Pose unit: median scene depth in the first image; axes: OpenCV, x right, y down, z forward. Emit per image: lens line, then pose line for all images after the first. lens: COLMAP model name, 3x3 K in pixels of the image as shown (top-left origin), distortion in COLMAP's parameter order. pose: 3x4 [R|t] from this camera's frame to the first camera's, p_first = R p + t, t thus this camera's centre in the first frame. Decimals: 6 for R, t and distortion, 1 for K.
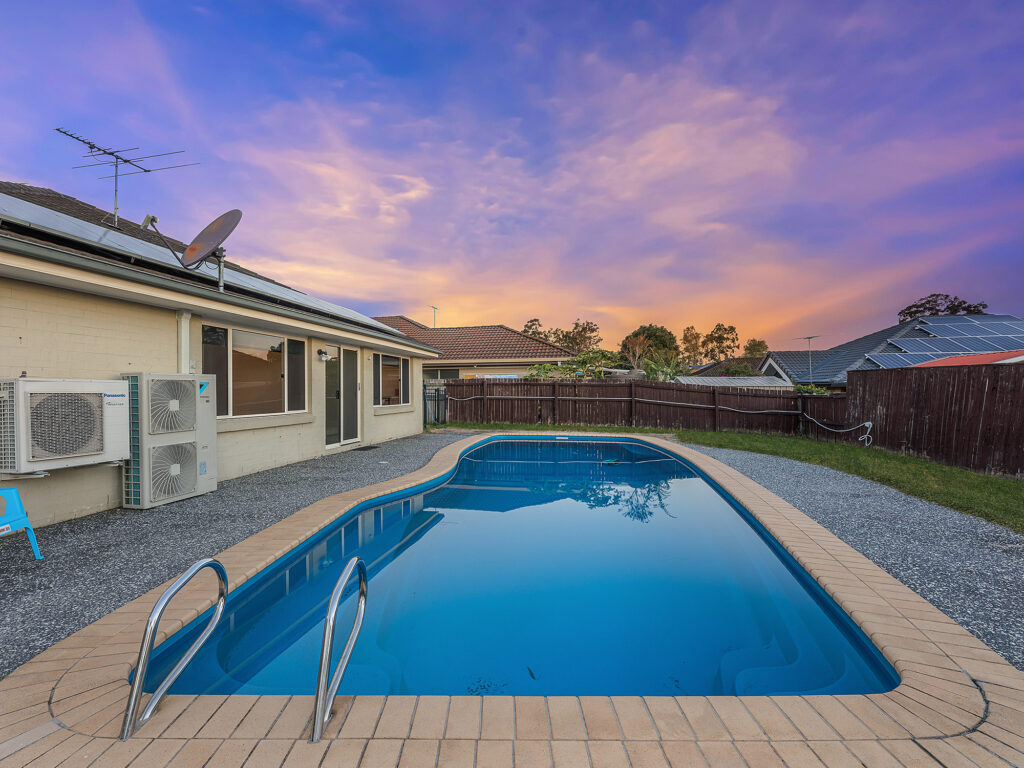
lens RADIAL K [[478.6, 0, 512.0], [0, 478.6, 384.0], [0, 0, 1]] dist [0.001030, 0.000340]
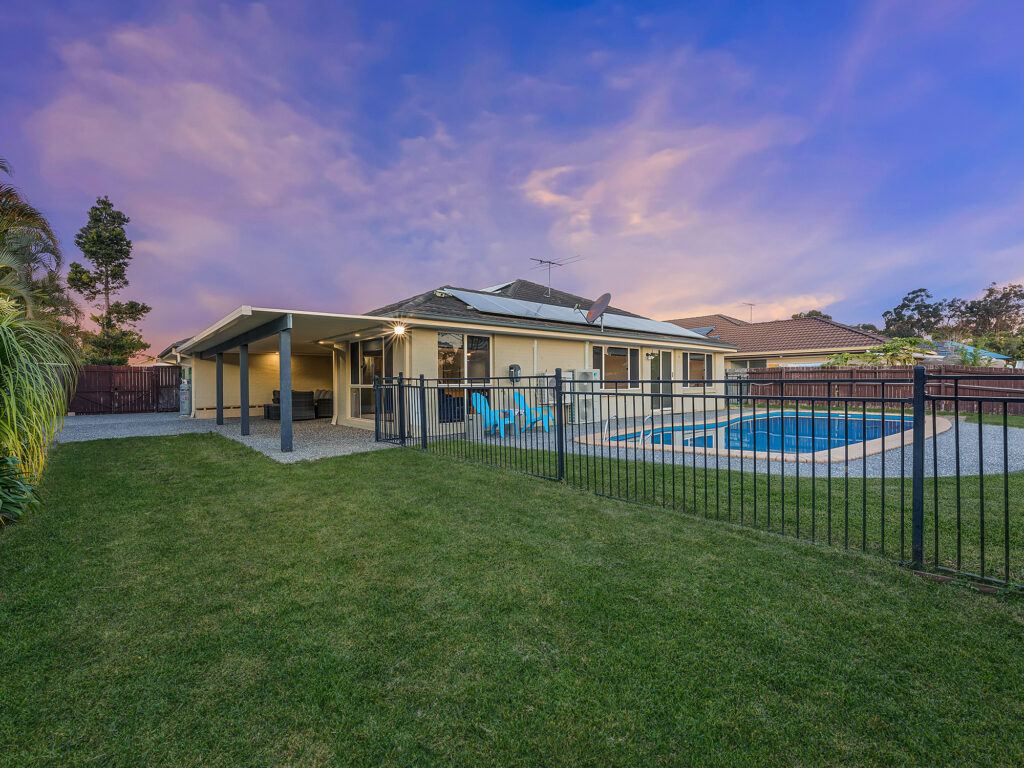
lens RADIAL K [[478.6, 0, 512.0], [0, 478.6, 384.0], [0, 0, 1]] dist [0.001030, 0.000340]
pose [[0.779498, 0.000911, -0.626404, 0.167463], [0.011578, 0.999807, 0.015861, 0.003561], [0.626298, -0.019616, 0.779337, -0.364936]]
